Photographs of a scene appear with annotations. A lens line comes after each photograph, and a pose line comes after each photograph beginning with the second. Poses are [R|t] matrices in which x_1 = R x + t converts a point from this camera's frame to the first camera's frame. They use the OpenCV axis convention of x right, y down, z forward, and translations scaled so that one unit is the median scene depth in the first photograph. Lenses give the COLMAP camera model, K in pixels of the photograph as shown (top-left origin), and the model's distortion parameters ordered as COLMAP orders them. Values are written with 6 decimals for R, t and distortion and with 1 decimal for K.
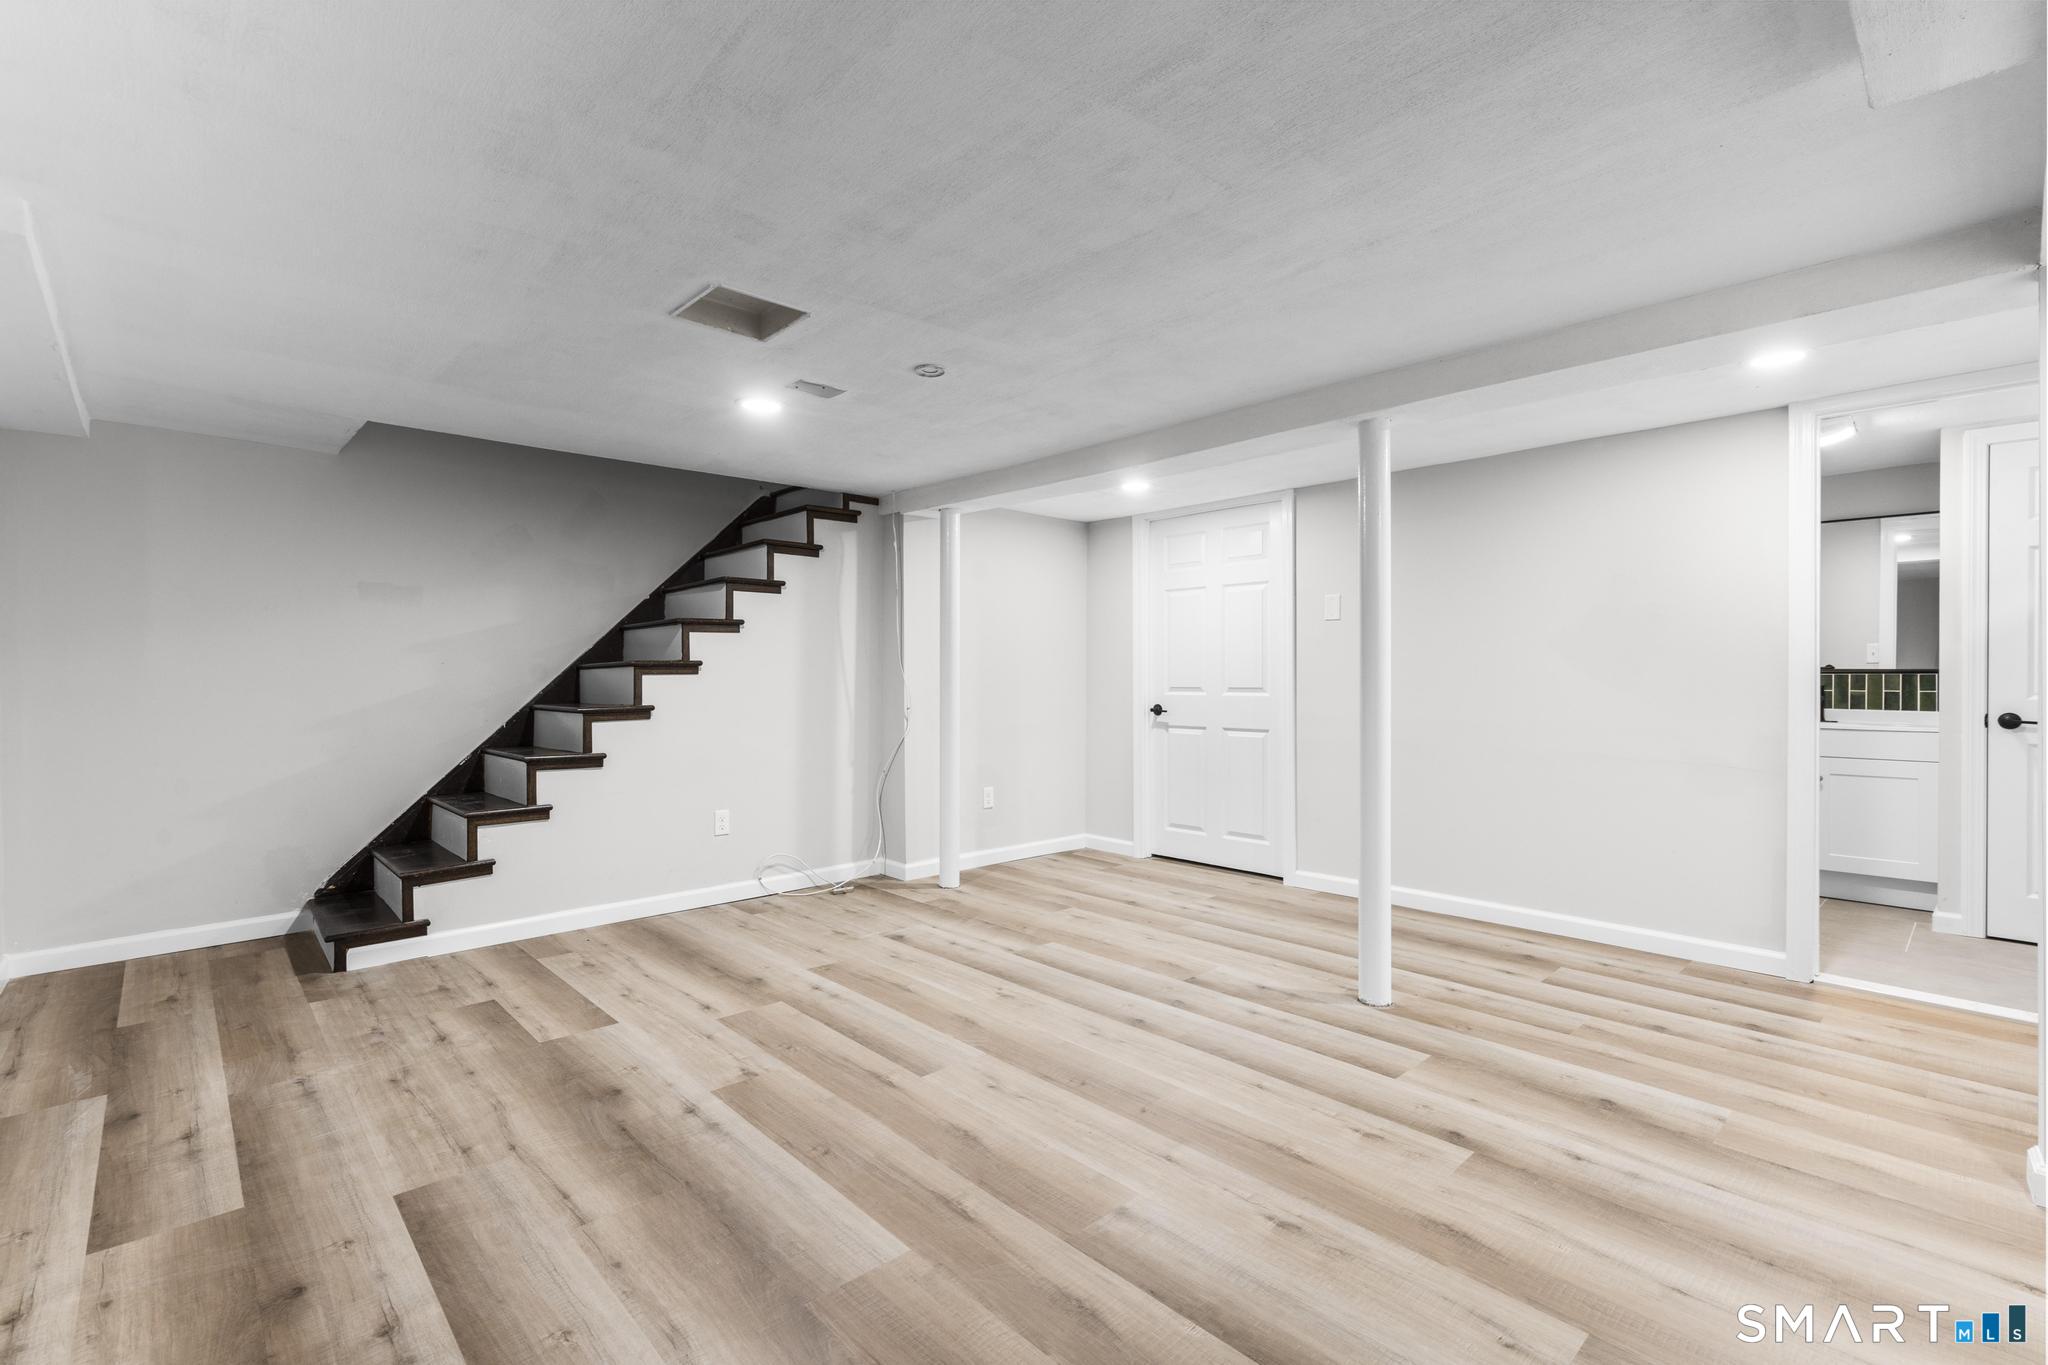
lens RADIAL K [[887.6, 0, 1024.0], [0, 887.6, 682.5], [0, 0, 1]] dist [-0.010612, 0.000515]
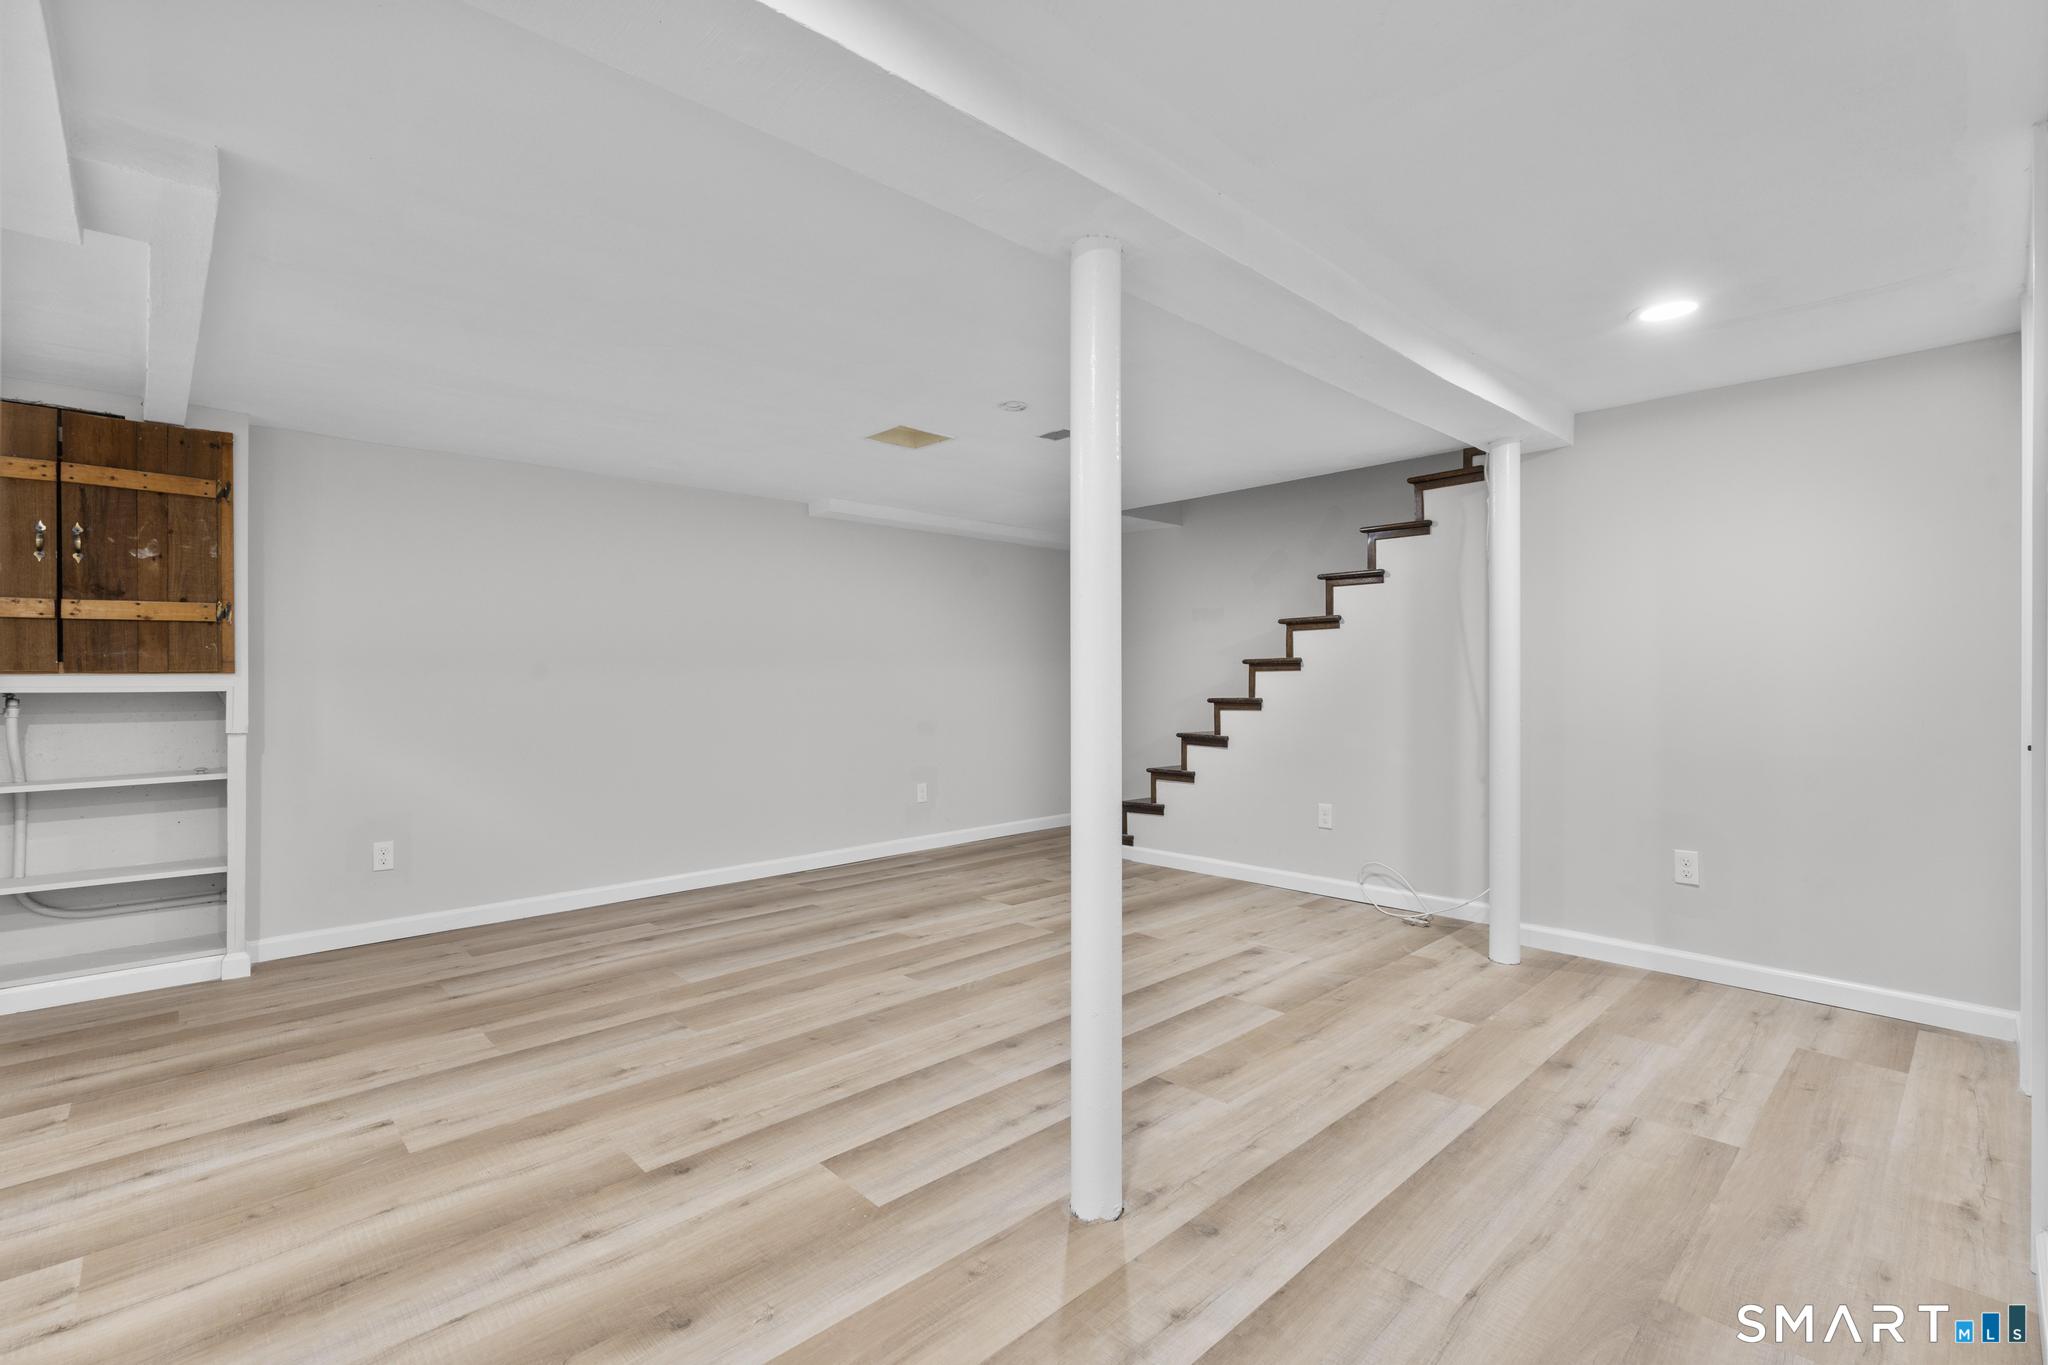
lens RADIAL K [[957.9, 0, 1095.6], [0, 957.9, 682.2], [0, 0, 1]] dist [-0.008049, -0.000901]
pose [[0.038264, 0.007784, -0.999237, 1.113677], [-0.003599, 0.999964, 0.007652, -0.004668], [0.999261, 0.003303, 0.038291, 1.035415]]
